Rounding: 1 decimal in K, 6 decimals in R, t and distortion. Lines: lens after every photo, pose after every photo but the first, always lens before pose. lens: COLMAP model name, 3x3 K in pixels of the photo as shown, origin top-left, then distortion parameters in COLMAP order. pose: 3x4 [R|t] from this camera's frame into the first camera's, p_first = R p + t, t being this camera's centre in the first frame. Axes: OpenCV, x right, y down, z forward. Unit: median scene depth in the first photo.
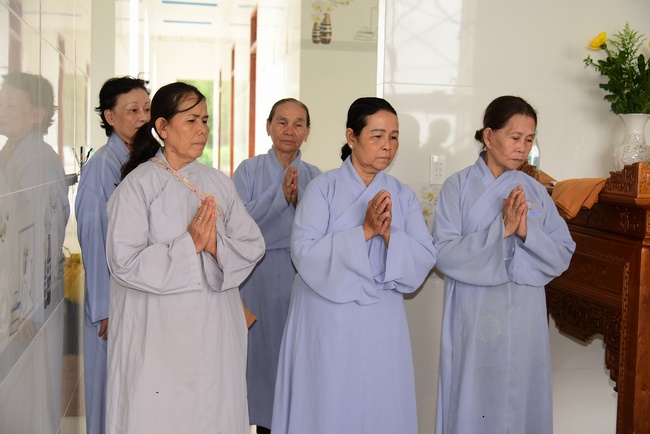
lens RADIAL K [[802.4, 0, 325.3], [0, 802.4, 226.3], [0, 0, 1]] dist [-0.016622, -0.007986]
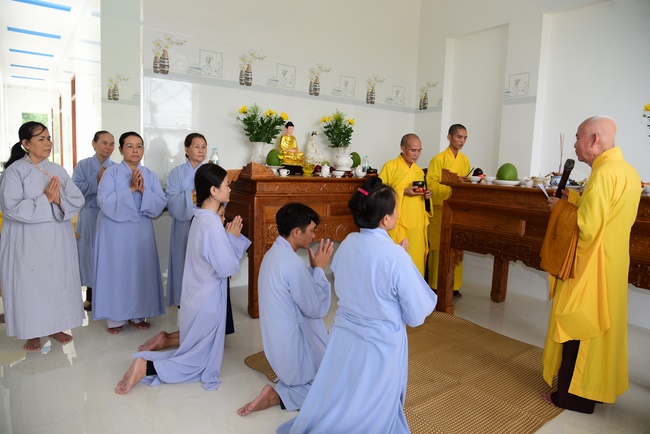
lens RADIAL K [[455.5, 0, 325.0], [0, 455.5, 217.0], [0, 0, 1]] dist [-0.044799, -0.000343]
pose [[0.913625, -0.033264, 0.405194, 0.022113], [0.019603, 0.999092, 0.037819, 0.037067], [-0.406085, -0.026609, 0.913448, -0.348101]]
